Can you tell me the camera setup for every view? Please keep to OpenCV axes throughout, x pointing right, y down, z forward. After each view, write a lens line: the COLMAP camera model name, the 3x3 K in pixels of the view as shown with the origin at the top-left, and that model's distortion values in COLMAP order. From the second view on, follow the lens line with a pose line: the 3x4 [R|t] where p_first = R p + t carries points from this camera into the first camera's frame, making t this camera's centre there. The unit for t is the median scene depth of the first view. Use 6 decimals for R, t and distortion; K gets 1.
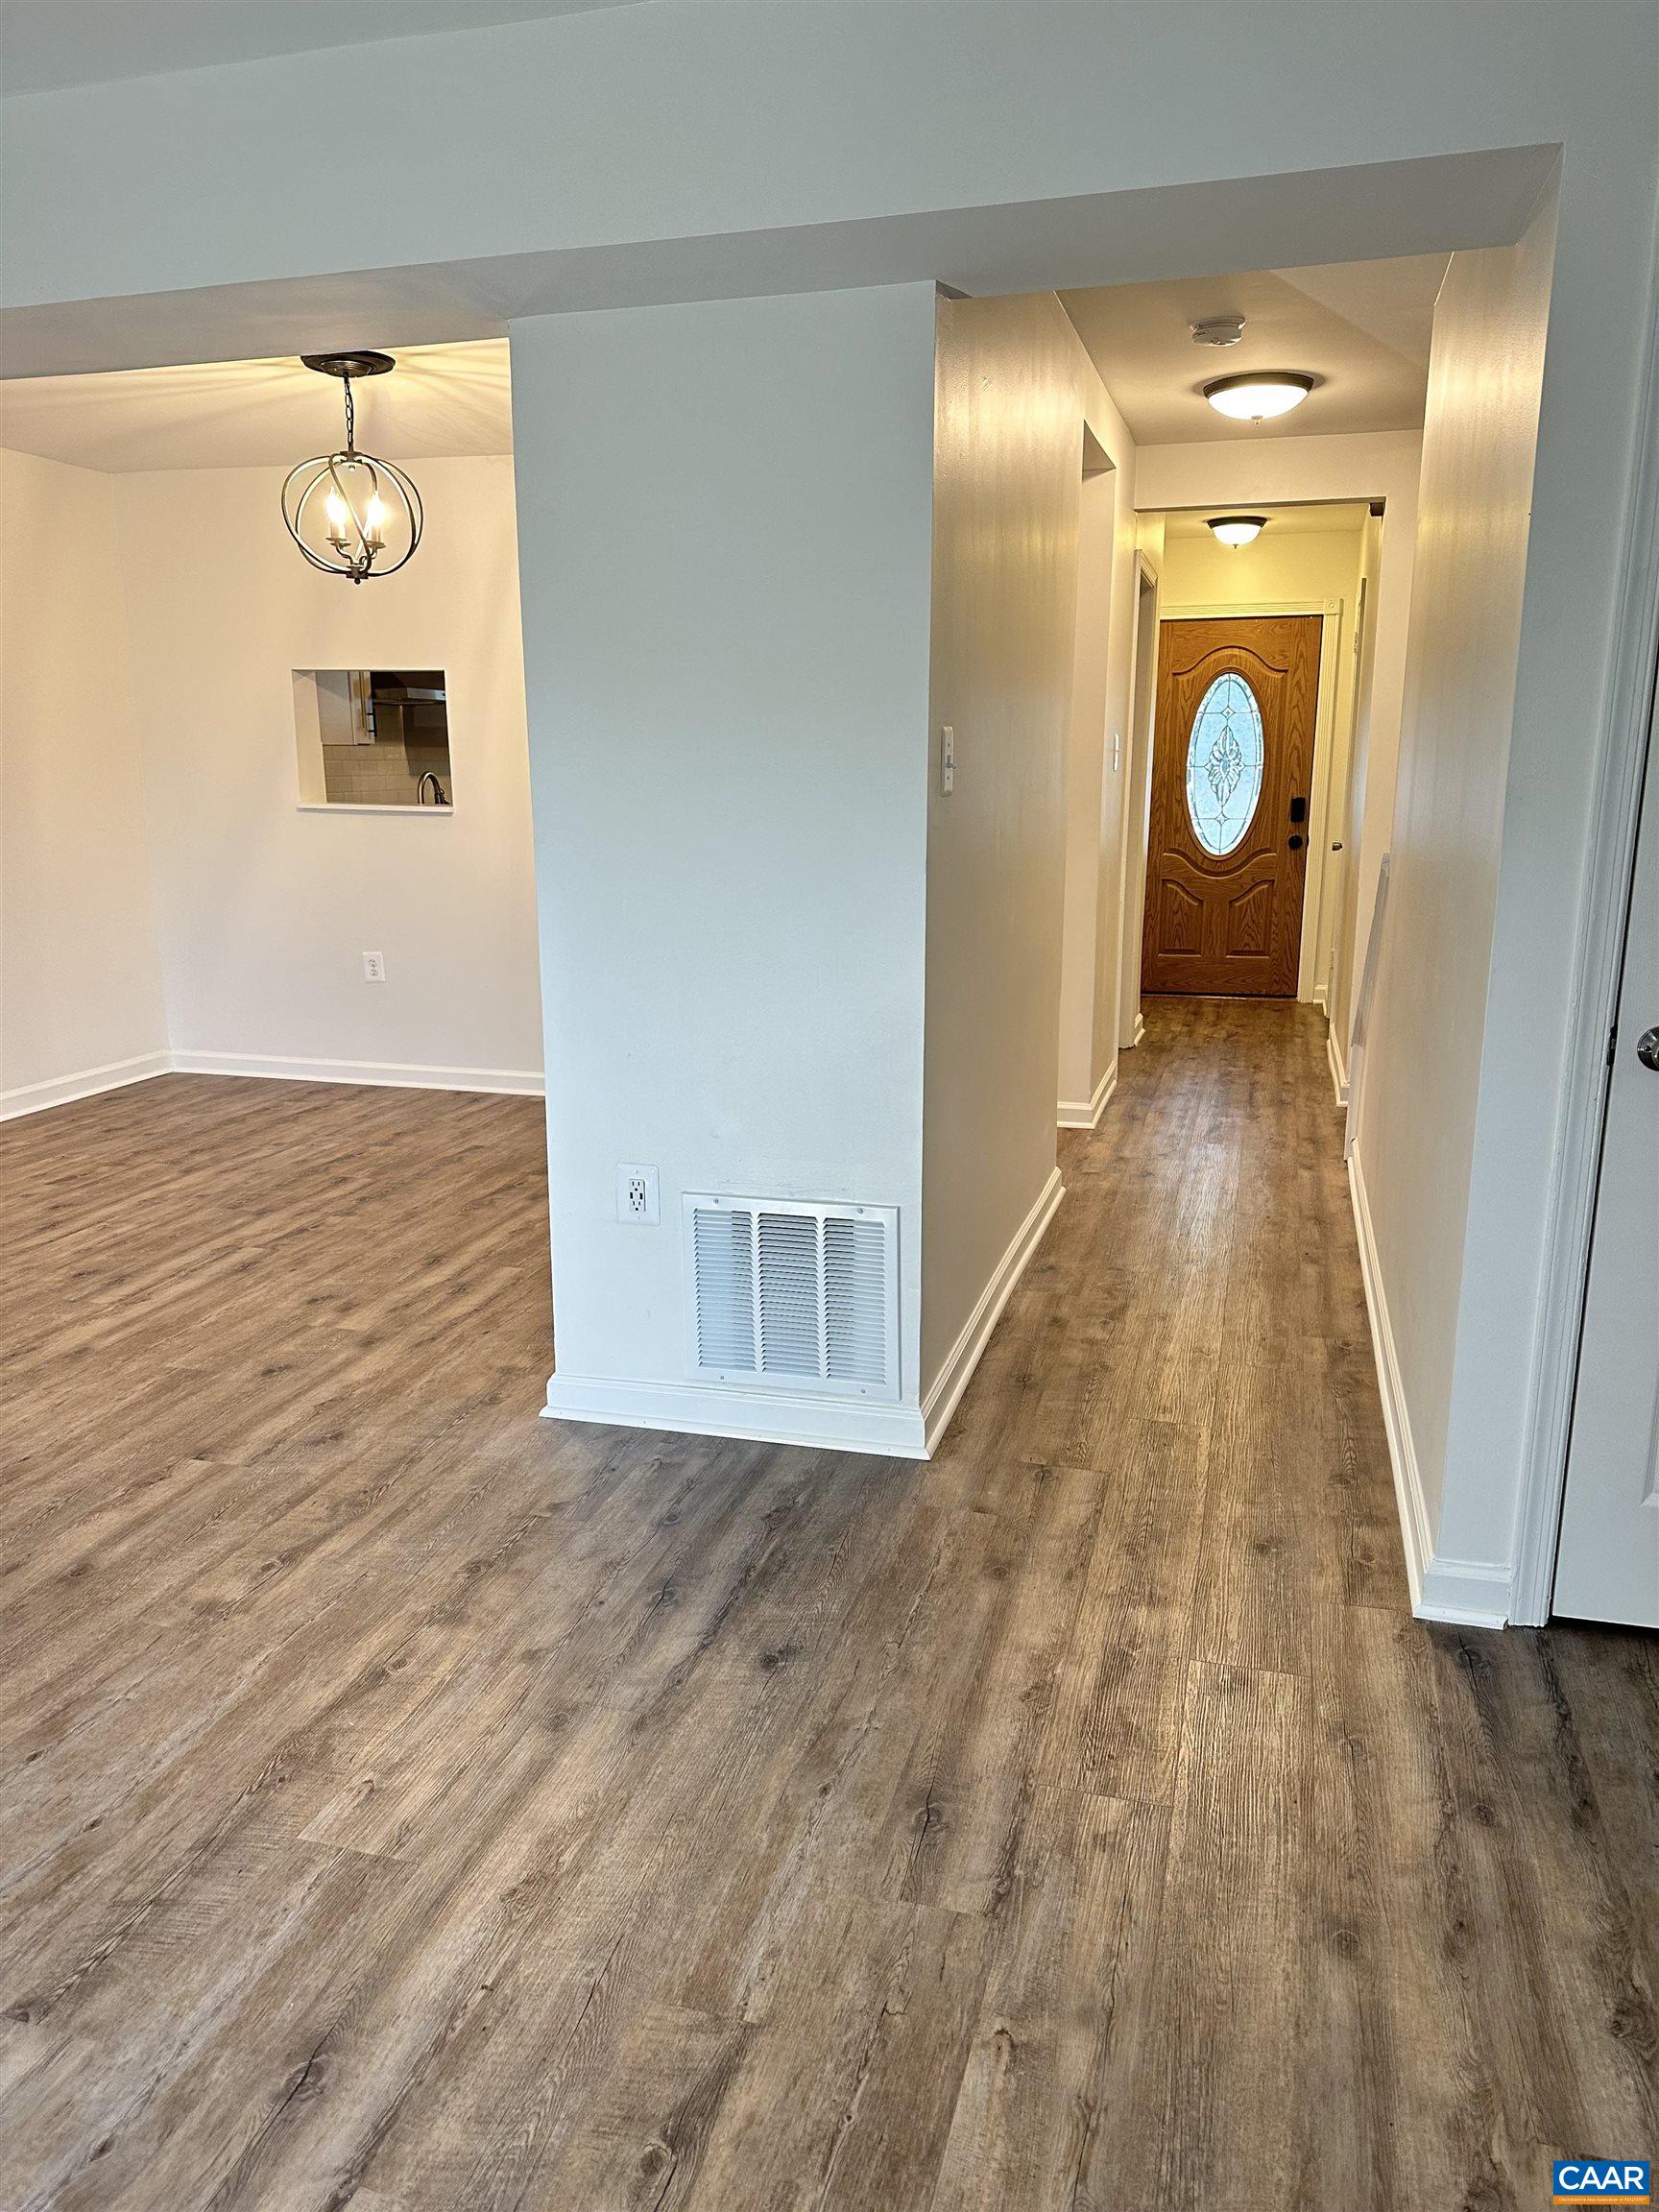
lens RADIAL K [[1563.0, 0, 826.0], [0, 1563.0, 1098.5], [0, 0, 1]] dist [0.054059, -0.060228]
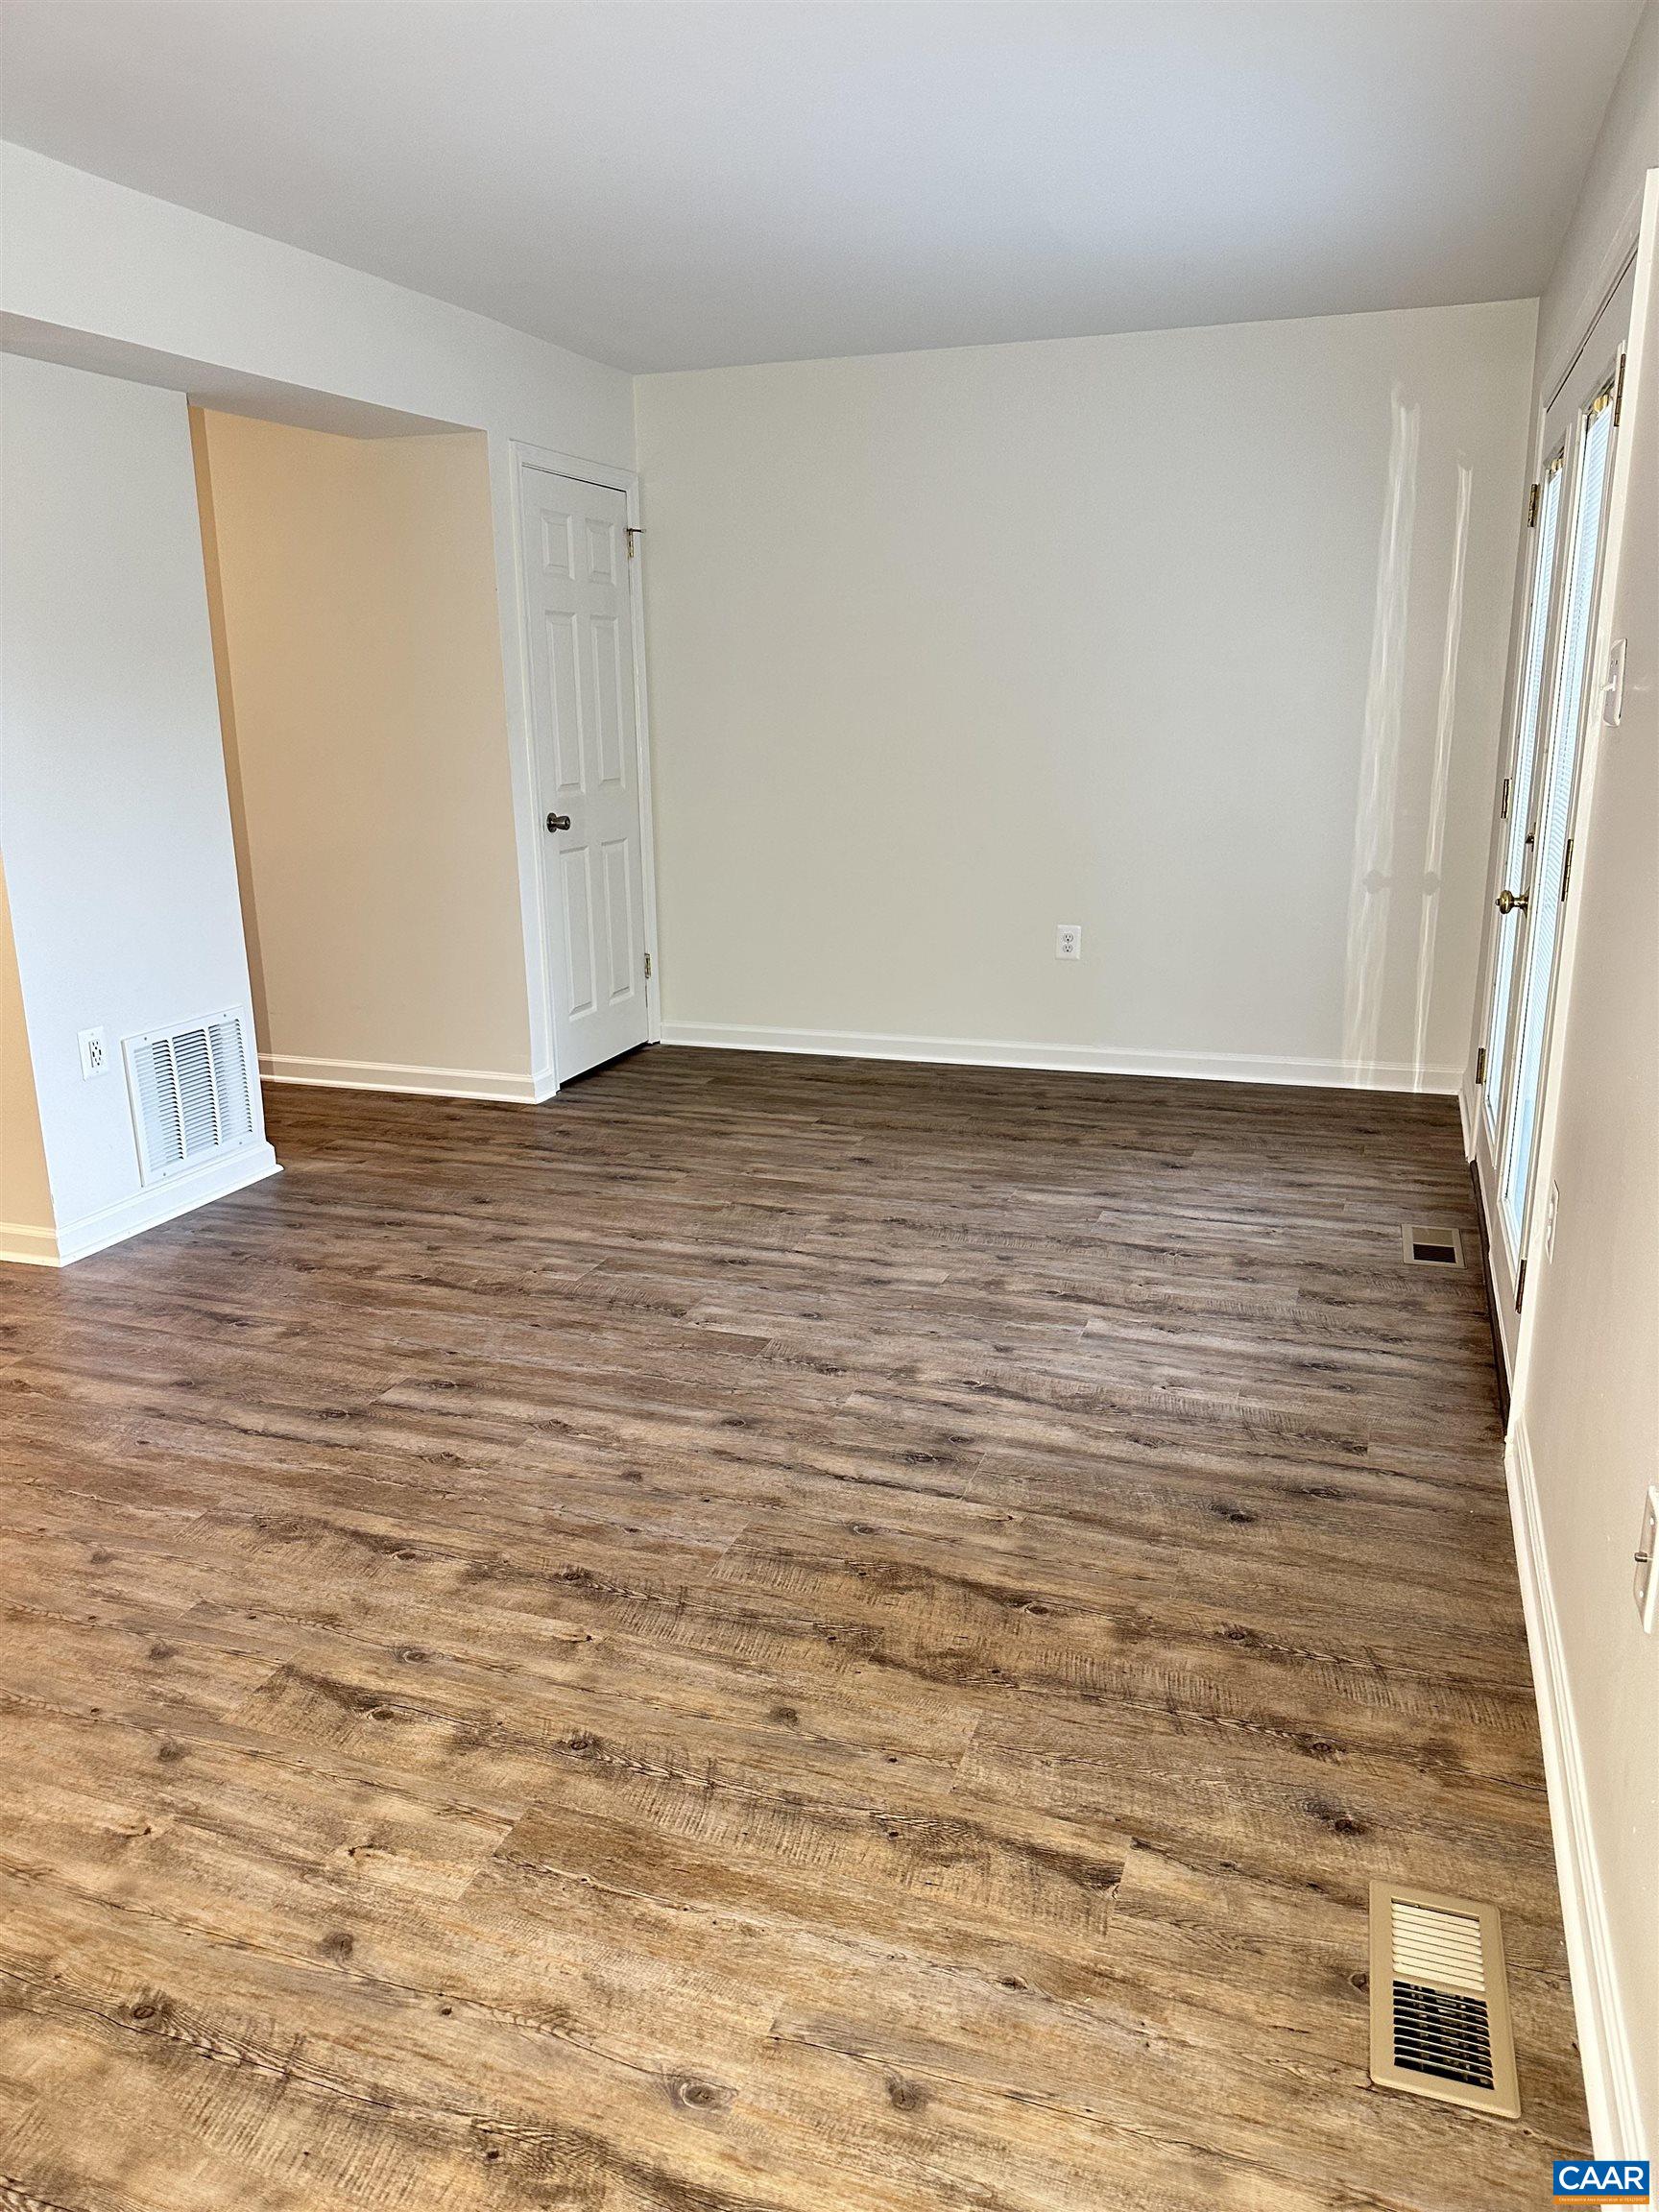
lens RADIAL K [[1563.0, 0, 834.8], [0, 1563.0, 1094.3], [0, 0, 1]] dist [0.054059, -0.060228]
pose [[0.066485, -0.246824, 0.966777, -1.017432], [0.234653, 0.945614, 0.225284, -0.041030], [-0.969803, 0.211879, 0.120787, 0.215656]]
